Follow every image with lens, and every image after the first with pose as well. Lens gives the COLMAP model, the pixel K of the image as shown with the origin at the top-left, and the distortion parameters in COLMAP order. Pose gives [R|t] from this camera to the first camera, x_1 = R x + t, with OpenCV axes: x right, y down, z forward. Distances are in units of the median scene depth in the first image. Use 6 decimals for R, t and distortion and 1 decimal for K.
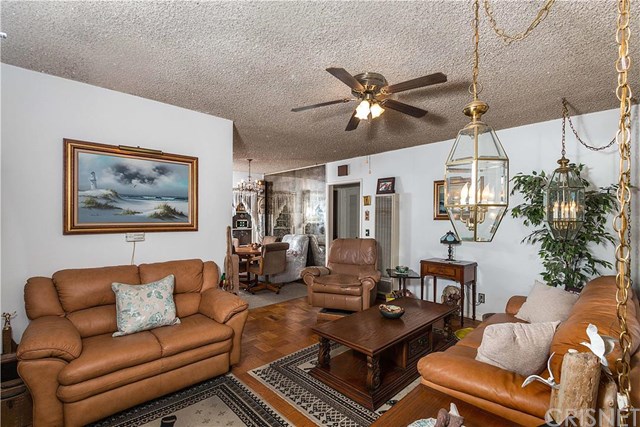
lens RADIAL K [[294.9, 0, 320.0], [0, 294.9, 213.5], [0, 0, 1]] dist [-0.000122, 0.000002]
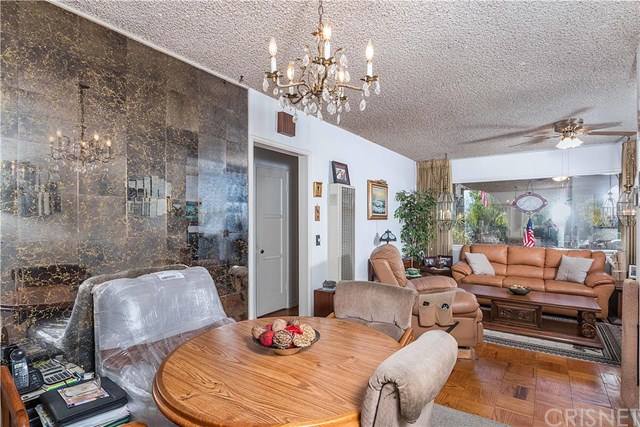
lens RADIAL K [[324.2, 0, 320.0], [0, 324.2, 213.5], [0, 0, 1]] dist [-0.002076, -0.000334]
pose [[-0.194381, 0.021426, 0.980692, -0.523122], [-0.010488, 0.999659, -0.023920, 0.024396], [-0.980870, -0.014935, -0.194090, 1.130288]]
